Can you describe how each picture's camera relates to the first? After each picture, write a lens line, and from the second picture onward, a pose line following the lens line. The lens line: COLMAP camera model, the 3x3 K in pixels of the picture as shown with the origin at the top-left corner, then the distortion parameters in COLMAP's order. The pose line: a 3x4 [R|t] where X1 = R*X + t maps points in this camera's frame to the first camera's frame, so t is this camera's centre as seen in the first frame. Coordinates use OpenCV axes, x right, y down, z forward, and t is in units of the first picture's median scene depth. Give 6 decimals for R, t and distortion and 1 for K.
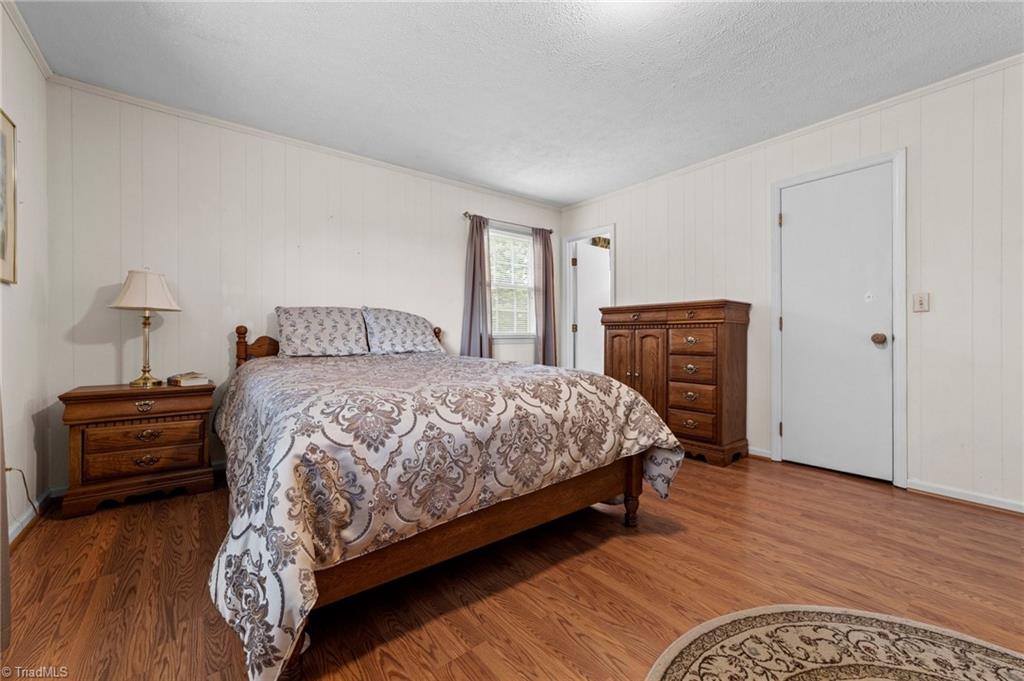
lens RADIAL K [[403.6, 0, 509.6], [0, 403.6, 335.7], [0, 0, 1]] dist [-0.014745, 0.008364]
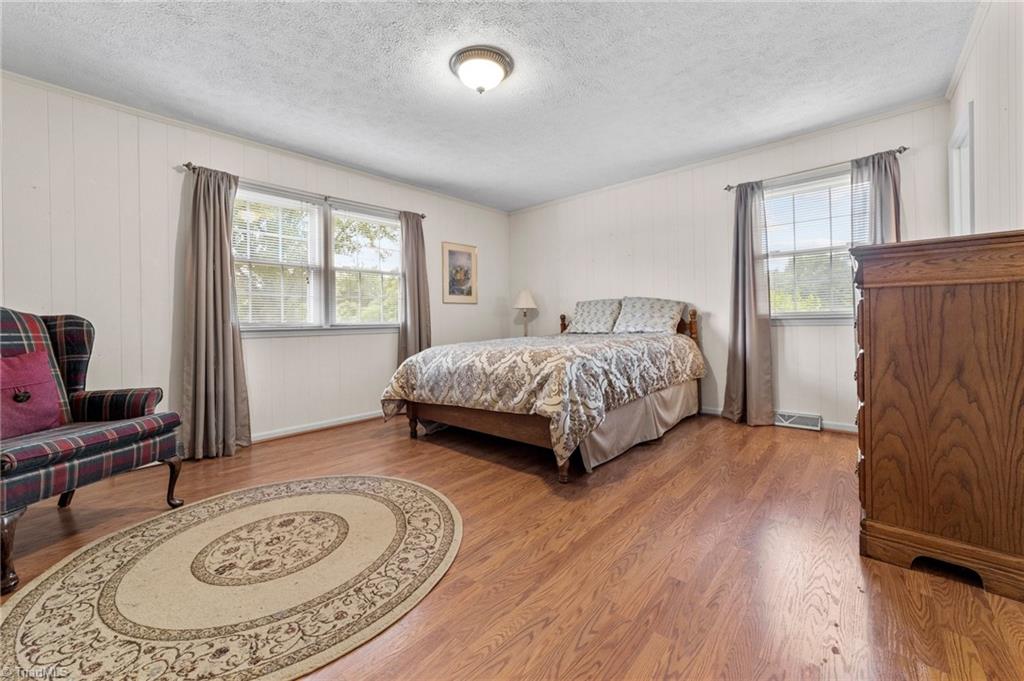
lens RADIAL K [[403.6, 0, 509.6], [0, 403.6, 335.7], [0, 0, 1]] dist [-0.014745, 0.008364]
pose [[0.187385, 0.028399, -0.981876, 1.756860], [0.017300, 0.999332, 0.032205, 0.009595], [0.982134, -0.023021, 0.186769, 0.797256]]
